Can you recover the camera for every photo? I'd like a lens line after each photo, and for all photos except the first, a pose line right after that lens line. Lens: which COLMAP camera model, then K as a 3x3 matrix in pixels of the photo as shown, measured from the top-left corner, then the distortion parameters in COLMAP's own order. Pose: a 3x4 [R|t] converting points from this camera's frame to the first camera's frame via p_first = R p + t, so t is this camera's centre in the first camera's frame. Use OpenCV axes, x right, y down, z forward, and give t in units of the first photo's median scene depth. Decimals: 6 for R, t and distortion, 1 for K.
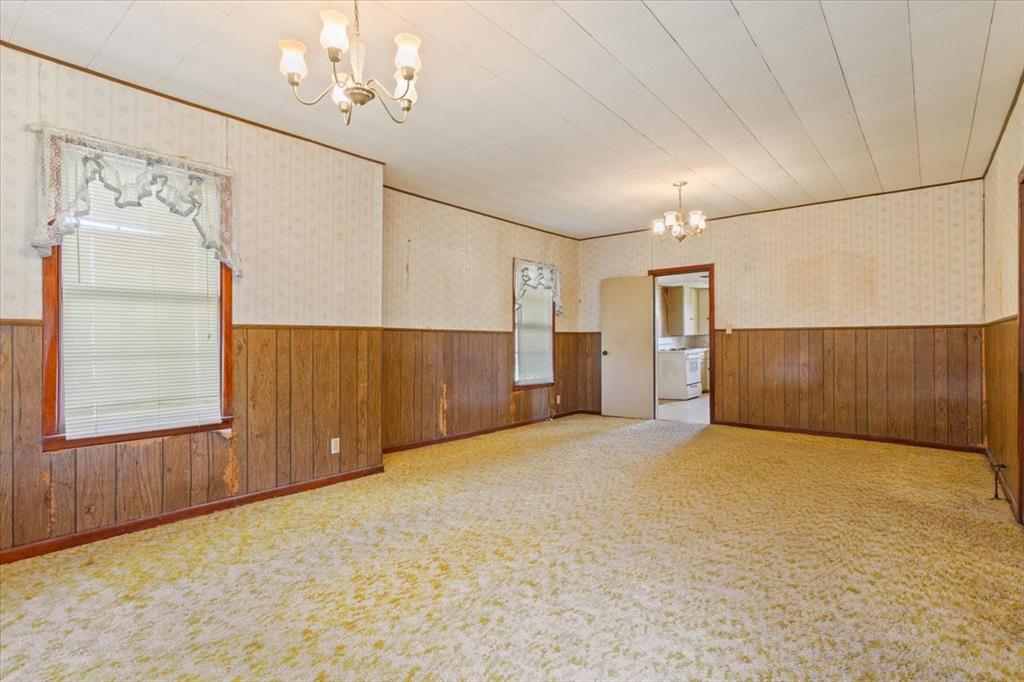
lens RADIAL K [[520.5, 0, 512.0], [0, 520.5, 341.0], [0, 0, 1]] dist [0.001178, 0.000230]
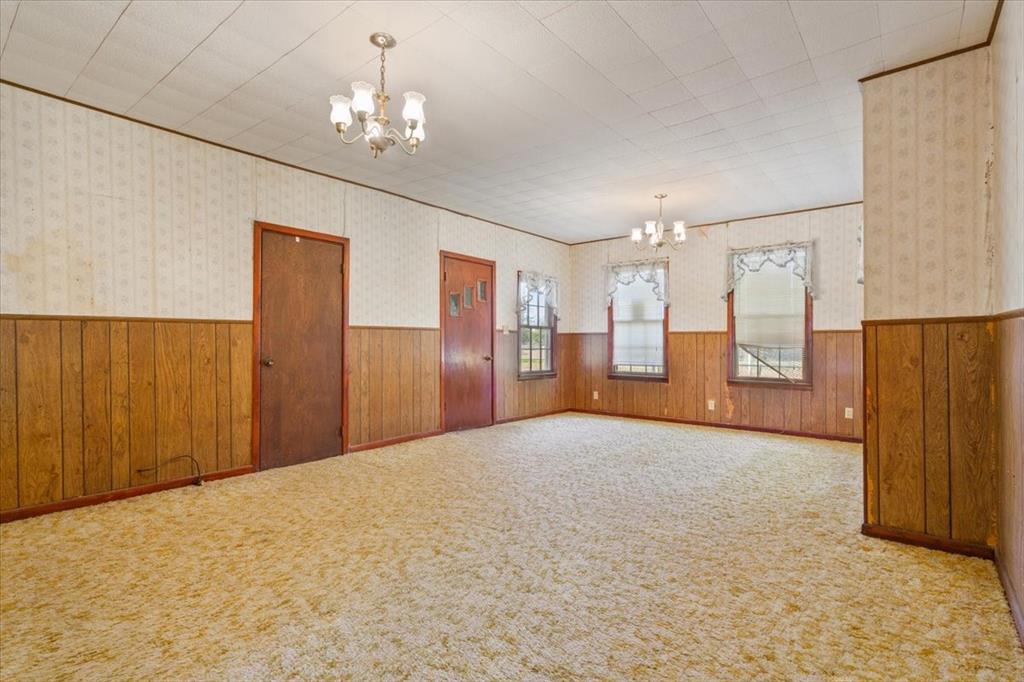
lens RADIAL K [[489.9, 0, 509.2], [0, 489.9, 347.4], [0, 0, 1]] dist [-0.005262, -0.000563]
pose [[-0.999998, -0.002194, -0.000413, 0.172917], [-0.002202, 0.999792, 0.020292, -0.003189], [0.000368, 0.020293, -0.999794, 1.306260]]
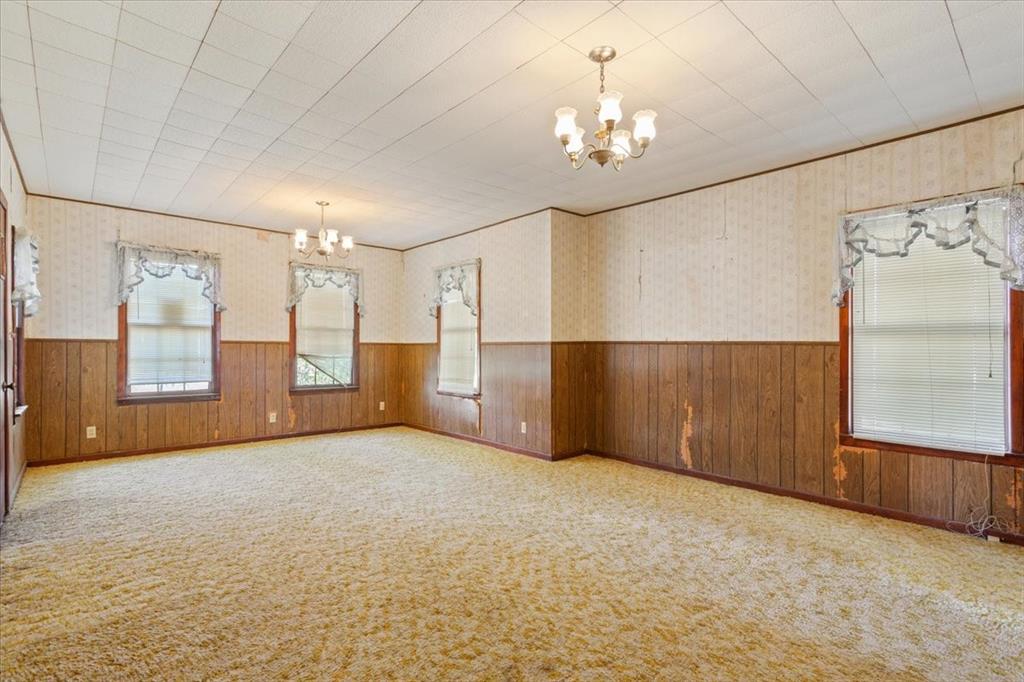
lens RADIAL K [[489.9, 0, 509.2], [0, 489.9, 347.4], [0, 0, 1]] dist [-0.005262, -0.000563]
pose [[-0.157375, -0.005399, -0.987524, 0.712258], [-0.010053, 0.999942, -0.003865, -0.006021], [0.987488, 0.009319, -0.157420, 0.863668]]
